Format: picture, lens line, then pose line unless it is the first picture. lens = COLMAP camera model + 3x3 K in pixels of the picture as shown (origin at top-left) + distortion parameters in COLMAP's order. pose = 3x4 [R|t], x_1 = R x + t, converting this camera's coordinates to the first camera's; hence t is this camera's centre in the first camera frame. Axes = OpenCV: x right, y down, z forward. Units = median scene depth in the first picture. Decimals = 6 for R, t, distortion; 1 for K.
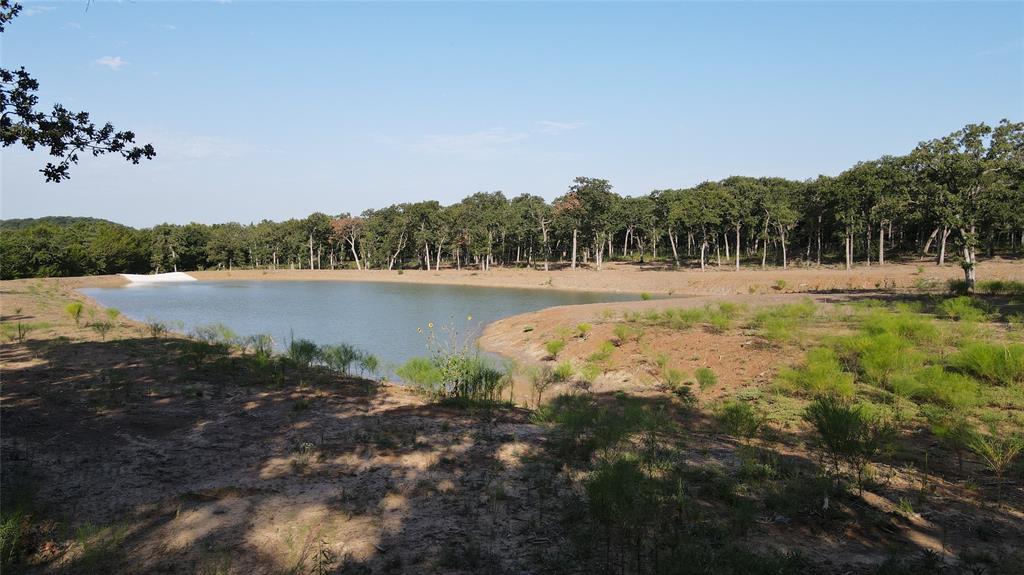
lens RADIAL K [[746.2, 0, 512.0], [0, 746.2, 287.5], [0, 0, 1]] dist [-0.001172, 0.001329]
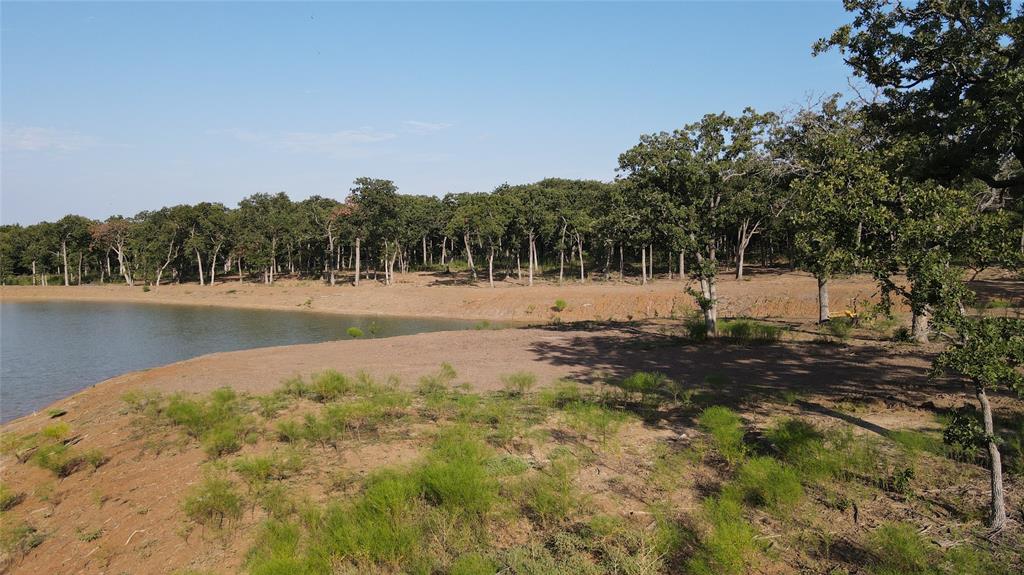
lens RADIAL K [[746.2, 0, 512.0], [0, 746.2, 287.5], [0, 0, 1]] dist [-0.001172, 0.001329]
pose [[0.984142, -0.011212, 0.177030, 0.102442], [0.011446, 0.999934, -0.000304, -0.016492], [-0.177015, 0.002325, 0.984205, 0.106299]]
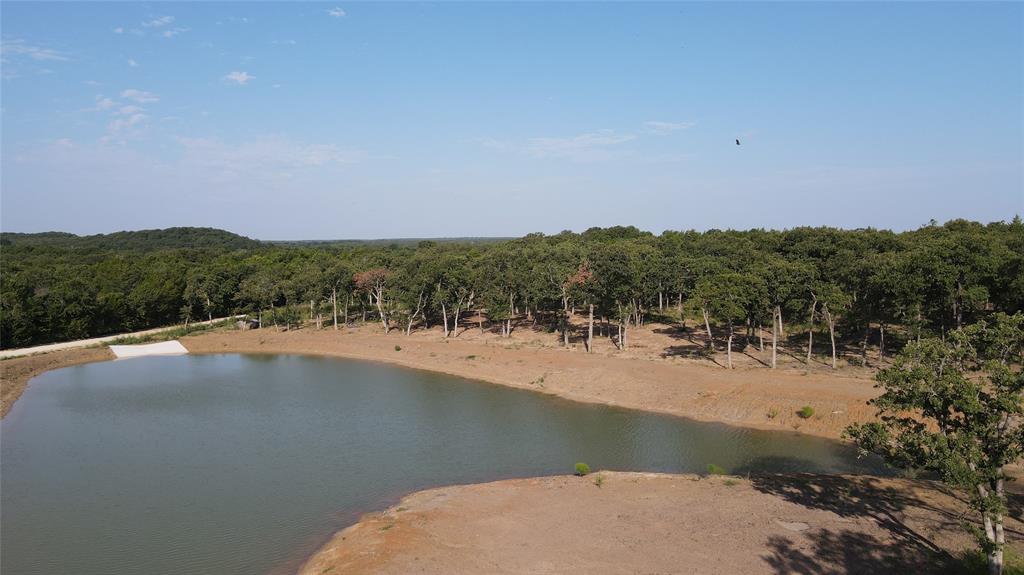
lens RADIAL K [[753.4, 0, 512.0], [0, 753.4, 287.5], [0, 0, 1]] dist [-0.042681, 0.007385]
pose [[0.990905, 0.007591, -0.134347, 0.105767], [-0.008921, 0.999917, -0.009300, -0.084392], [0.134265, 0.010414, 0.990891, 0.118645]]
